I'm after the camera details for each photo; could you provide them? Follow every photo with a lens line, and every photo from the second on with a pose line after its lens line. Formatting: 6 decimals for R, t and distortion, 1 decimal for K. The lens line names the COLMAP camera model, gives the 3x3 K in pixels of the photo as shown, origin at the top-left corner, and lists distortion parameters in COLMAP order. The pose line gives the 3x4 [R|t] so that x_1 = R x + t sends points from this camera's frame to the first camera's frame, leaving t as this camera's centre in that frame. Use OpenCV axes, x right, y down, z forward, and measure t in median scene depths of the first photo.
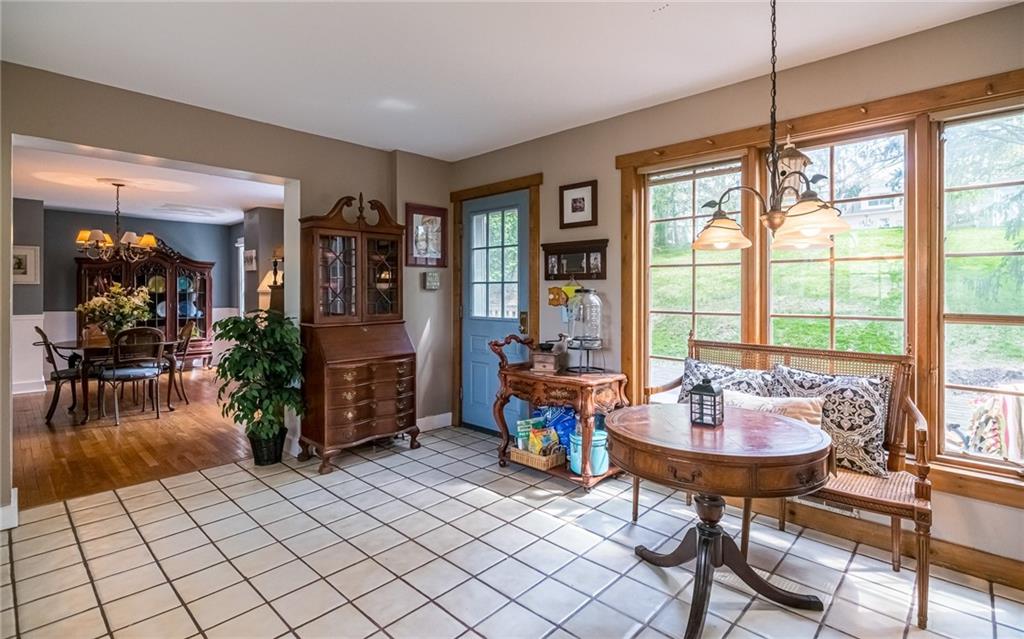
lens RADIAL K [[498.2, 0, 478.4], [0, 498.2, 291.3], [0, 0, 1]] dist [-0.001738, -0.000163]
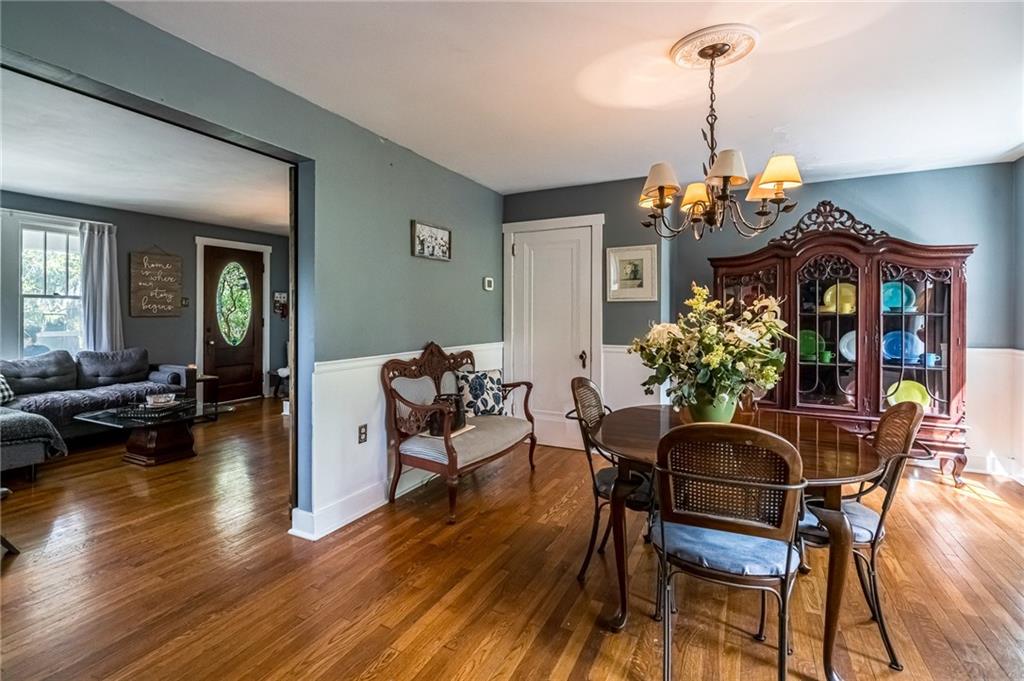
lens RADIAL K [[481.8, 0, 492.2], [0, 481.8, 310.2], [0, 0, 1]] dist [-0.018254, -0.000017]
pose [[0.315344, -0.002993, -0.948973, -0.280184], [-0.002918, 0.999987, -0.004124, 0.001896], [0.948973, 0.004069, 0.315331, 0.488389]]
